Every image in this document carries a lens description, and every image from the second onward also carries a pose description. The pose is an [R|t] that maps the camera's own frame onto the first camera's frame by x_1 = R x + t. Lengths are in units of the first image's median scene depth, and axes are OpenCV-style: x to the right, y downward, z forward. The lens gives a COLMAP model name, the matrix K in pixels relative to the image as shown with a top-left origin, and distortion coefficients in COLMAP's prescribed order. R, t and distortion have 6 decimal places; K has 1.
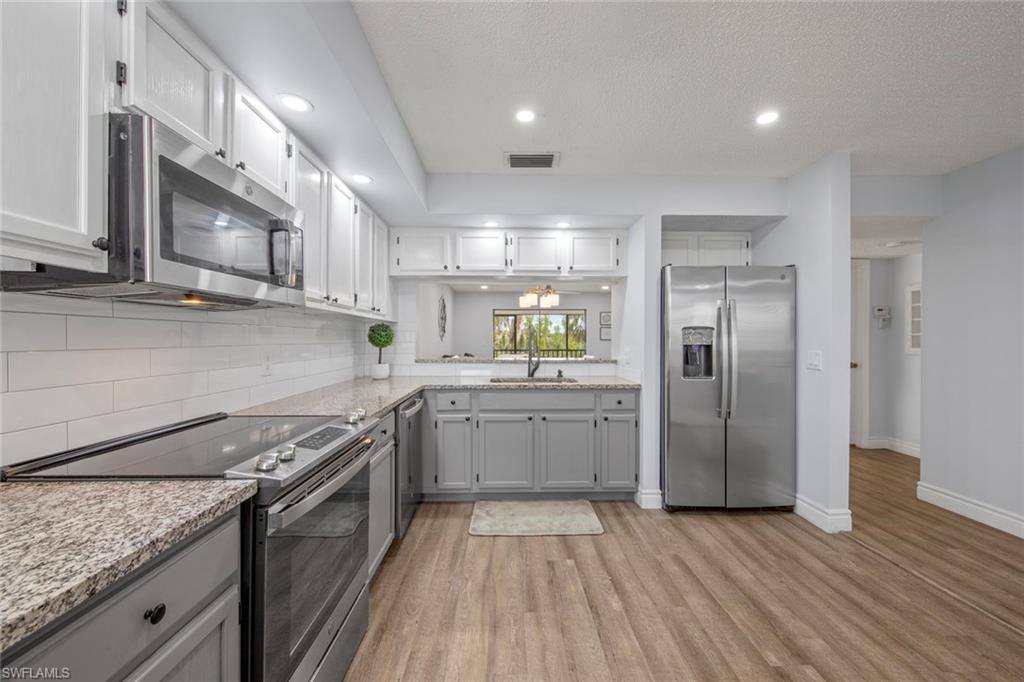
lens RADIAL K [[398.6, 0, 507.6], [0, 398.6, 339.8], [0, 0, 1]] dist [0.000891, -0.000067]
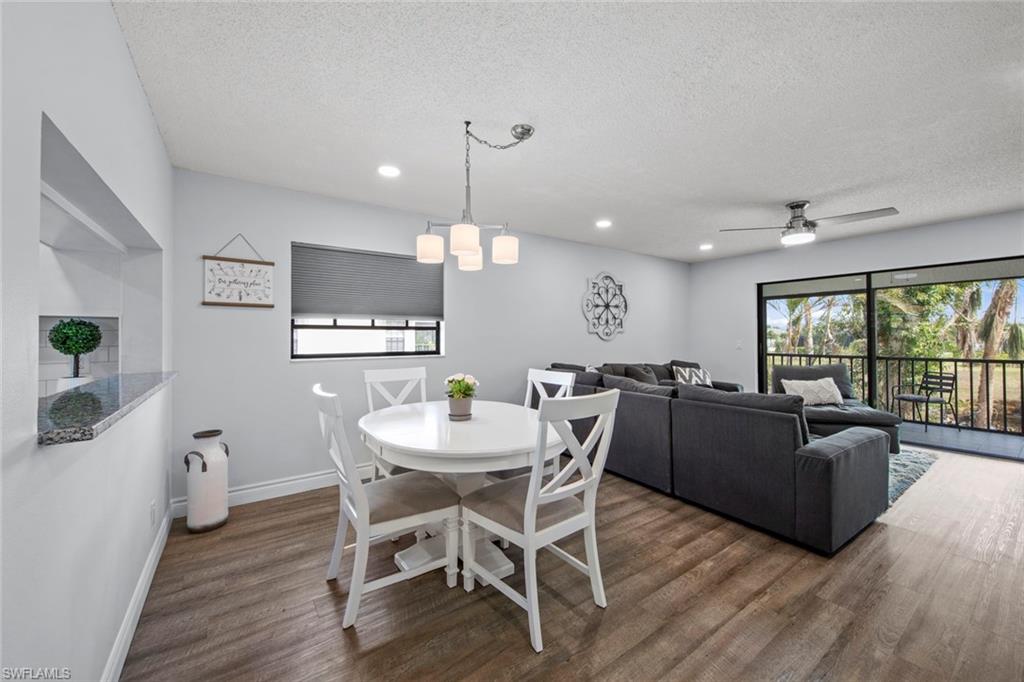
lens RADIAL K [[391.0, 0, 514.5], [0, 391.0, 333.4], [0, 0, 1]] dist [0.010965, -0.007760]
pose [[0.565132, -0.008189, -0.824960, 0.775499], [0.002304, 0.999962, -0.008349, -0.010037], [0.824997, 0.002818, 0.565130, 1.402559]]
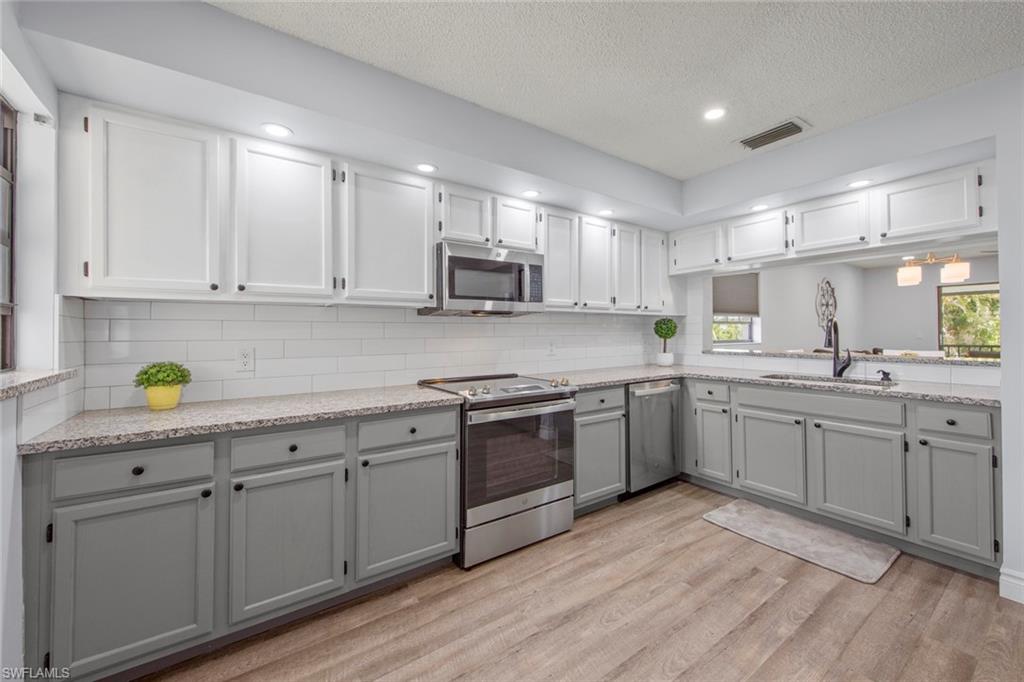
lens RADIAL K [[394.3, 0, 511.3], [0, 394.3, 327.5], [0, 0, 1]] dist [0.012706, -0.007959]
pose [[0.552891, -0.015186, -0.833115, 0.430080], [0.006306, 0.999882, -0.014041, 0.000109], [0.833230, 0.002510, 0.552921, 0.004752]]
